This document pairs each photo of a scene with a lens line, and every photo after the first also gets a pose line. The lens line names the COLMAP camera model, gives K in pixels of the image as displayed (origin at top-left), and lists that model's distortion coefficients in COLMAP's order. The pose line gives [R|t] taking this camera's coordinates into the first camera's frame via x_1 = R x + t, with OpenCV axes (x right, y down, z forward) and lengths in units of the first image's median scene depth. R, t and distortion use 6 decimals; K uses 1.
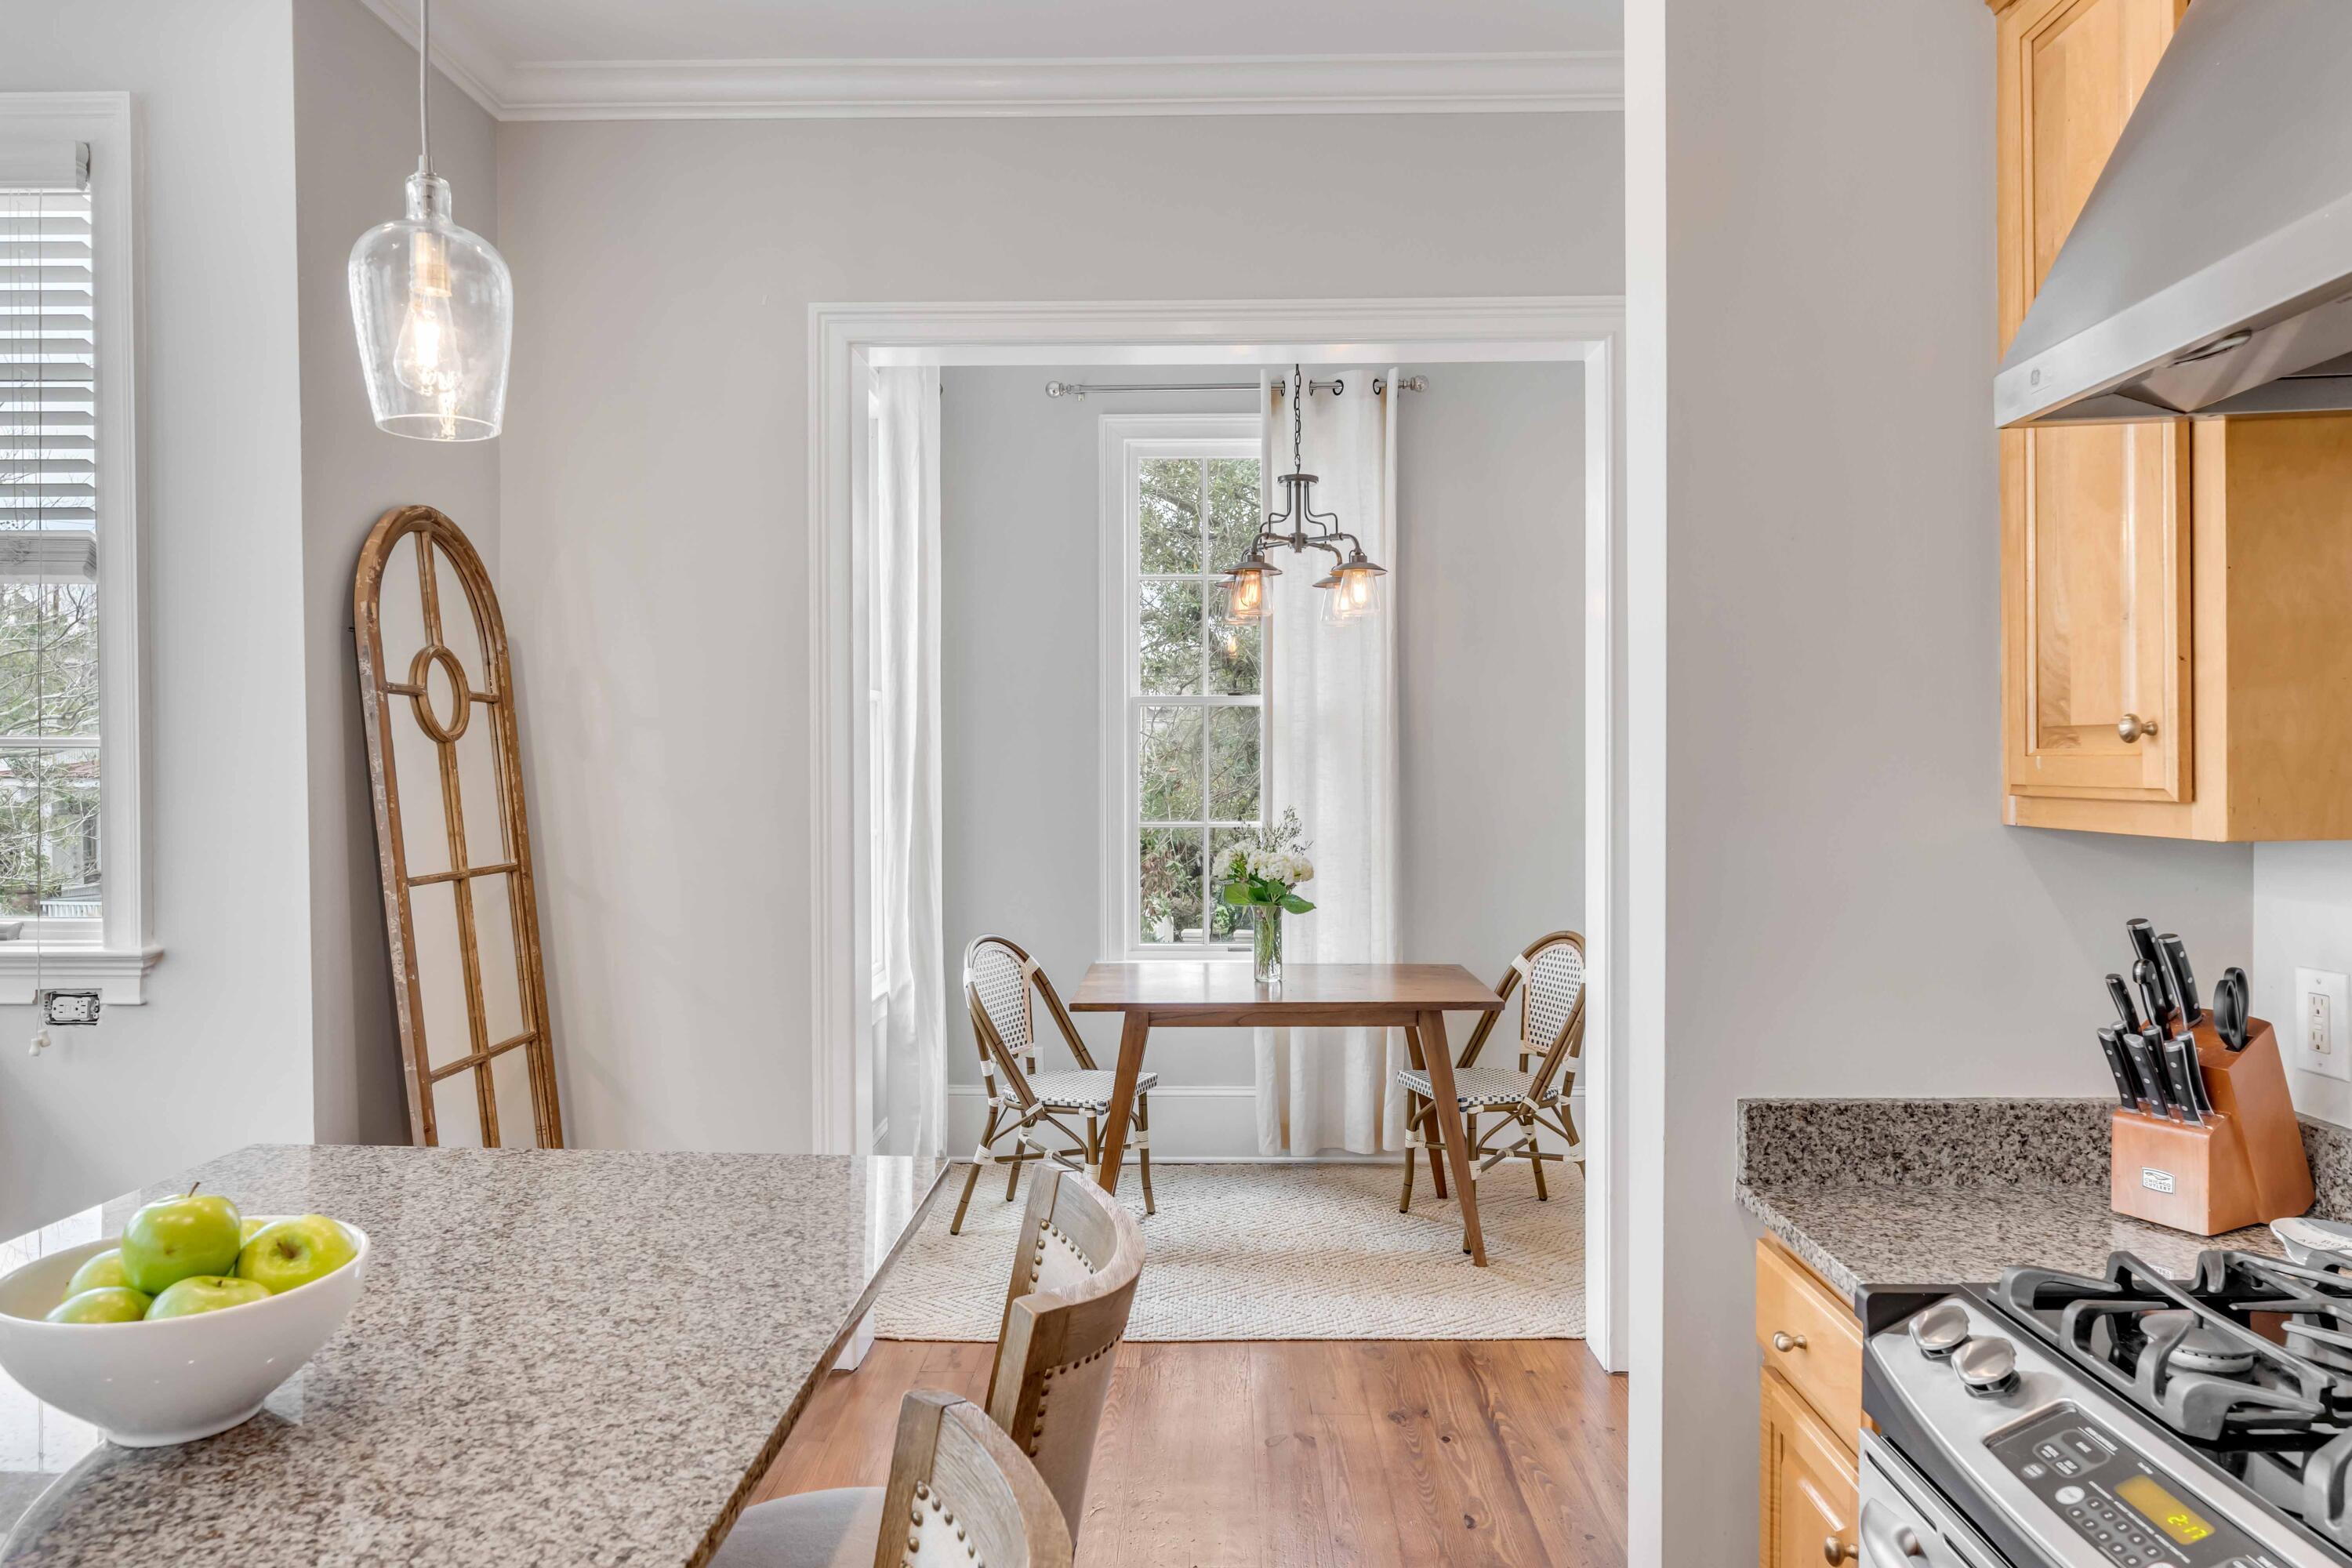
lens RADIAL K [[1441.9, 0, 1176.0], [0, 1441.9, 784.0], [0, 0, 1]] dist [0.011799, 0.003302]
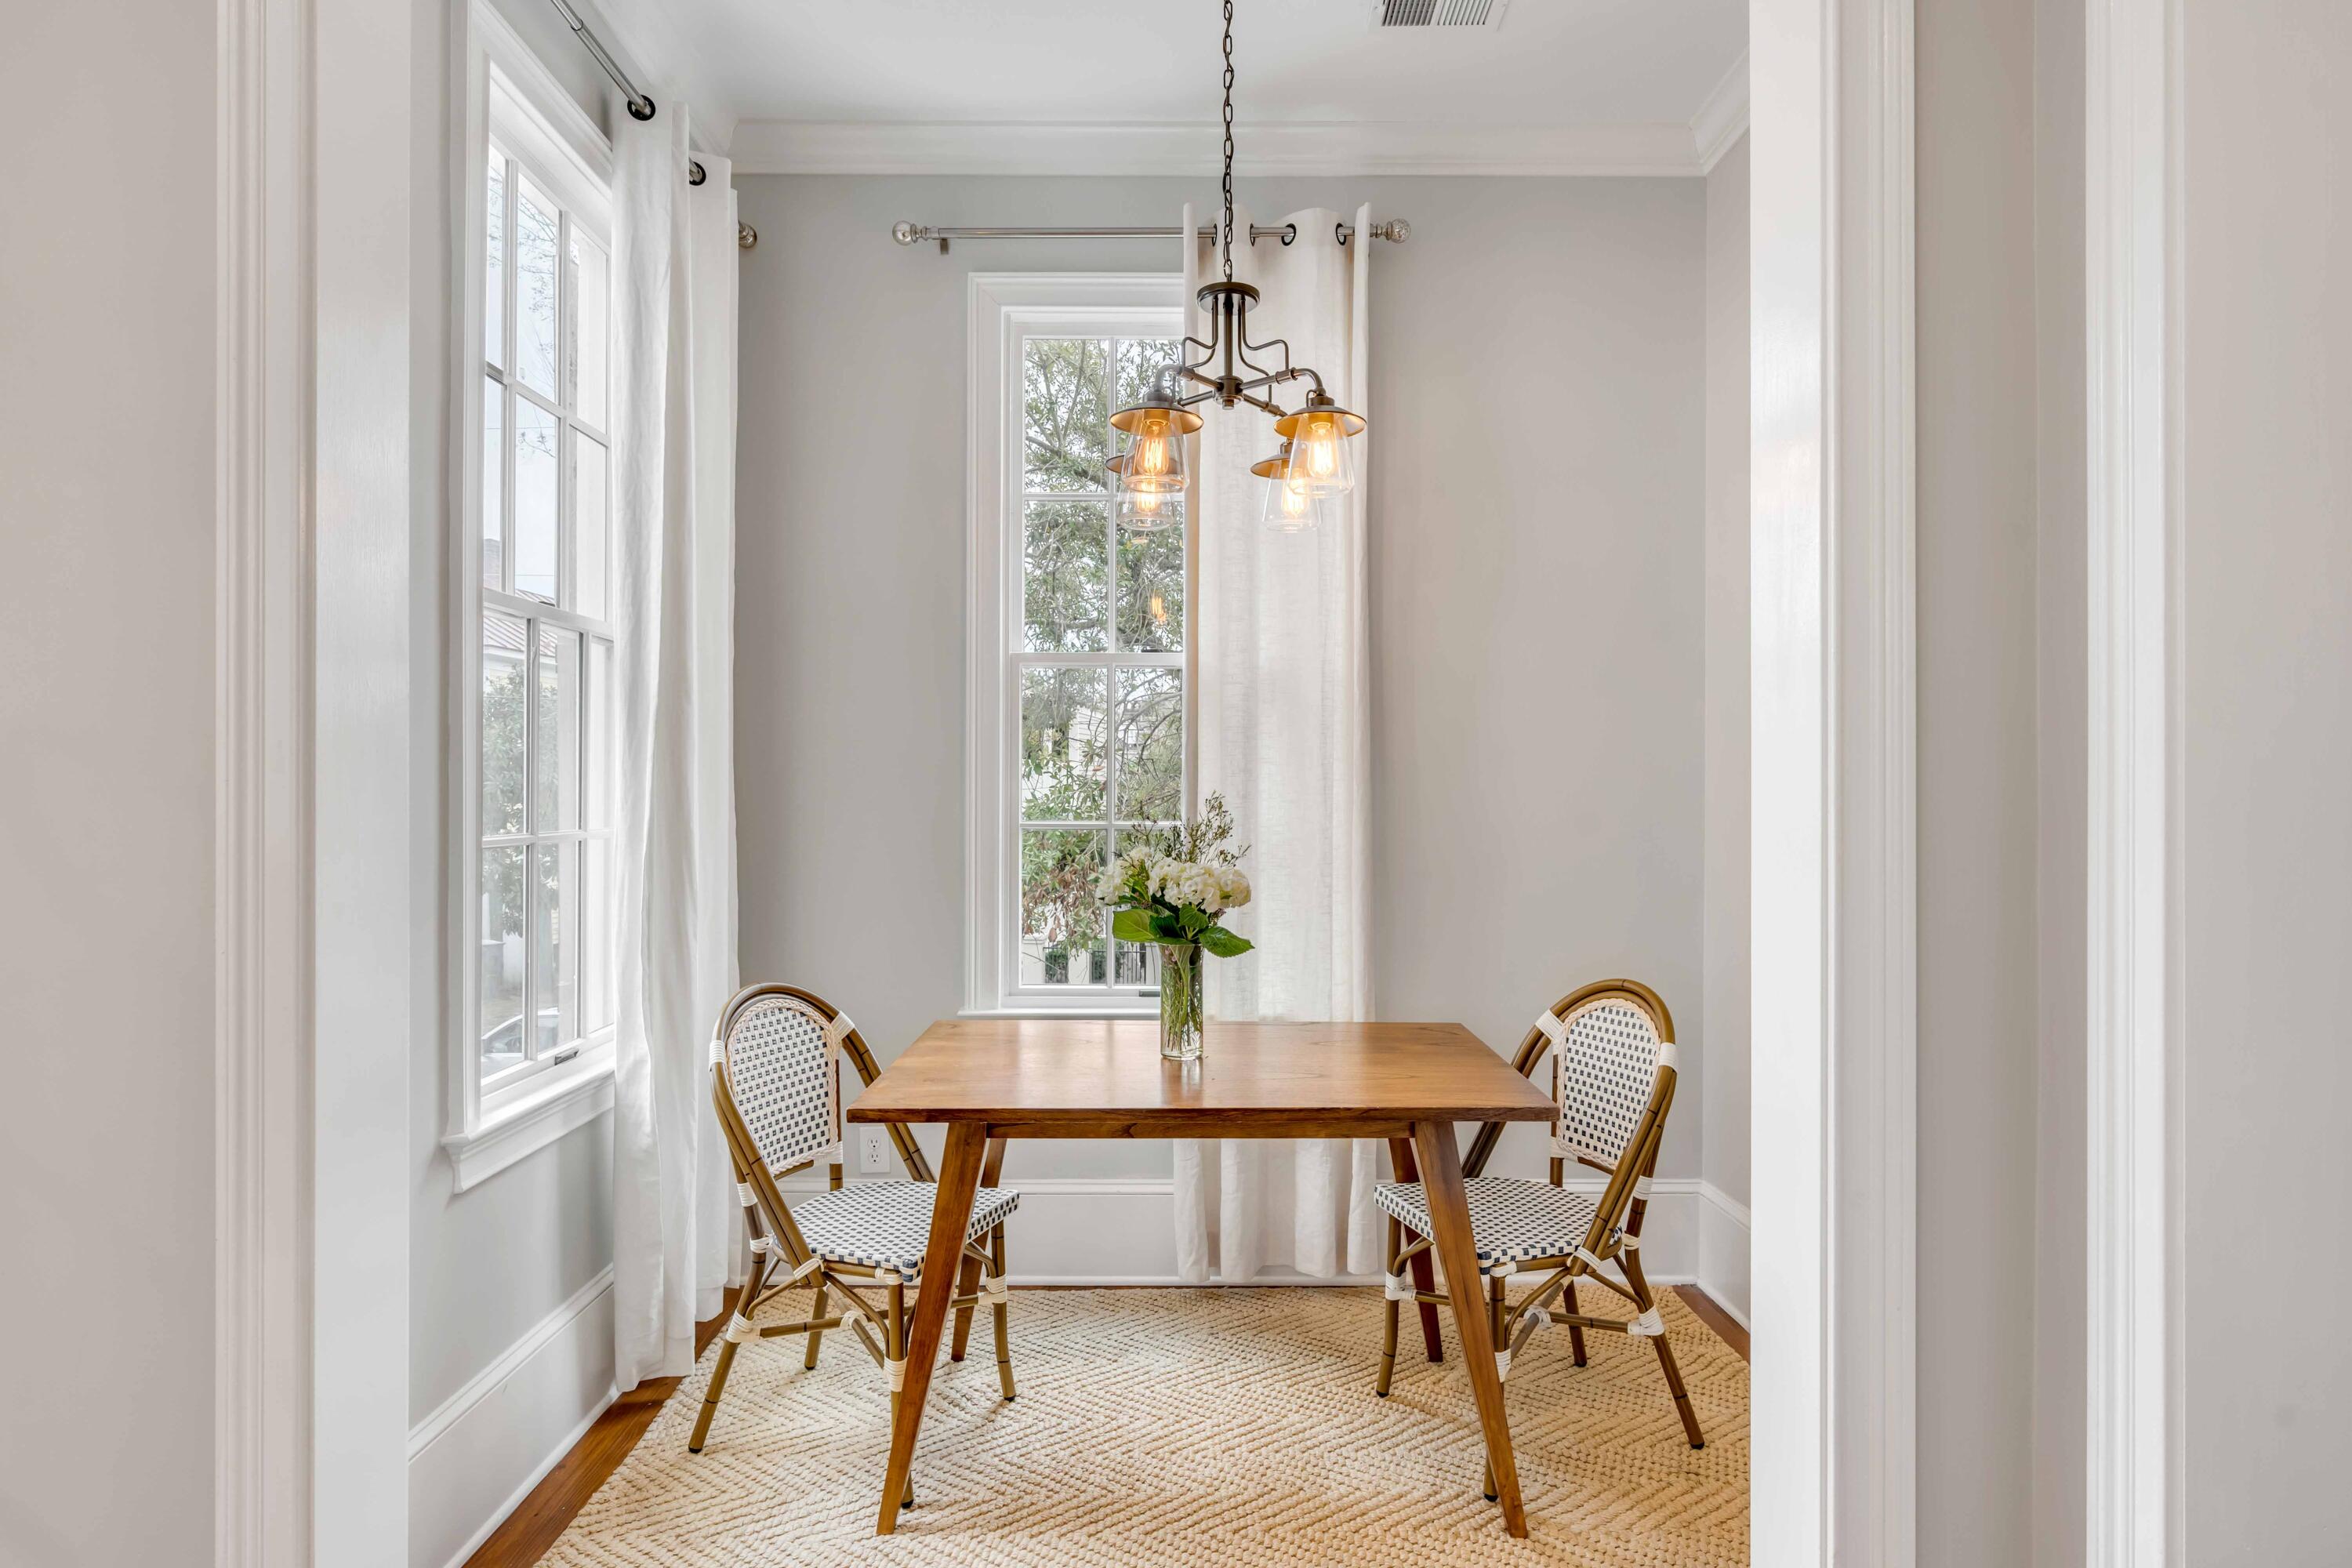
lens RADIAL K [[1291.2, 0, 1176.0], [0, 1291.2, 784.0], [0, 0, 1]] dist [-0.001400, 0.001195]
pose [[0.999625, 0.004235, 0.027068, 0.043298], [-0.003809, 0.999868, -0.015773, 0.020177], [-0.027132, 0.015664, 0.999509, 0.394544]]
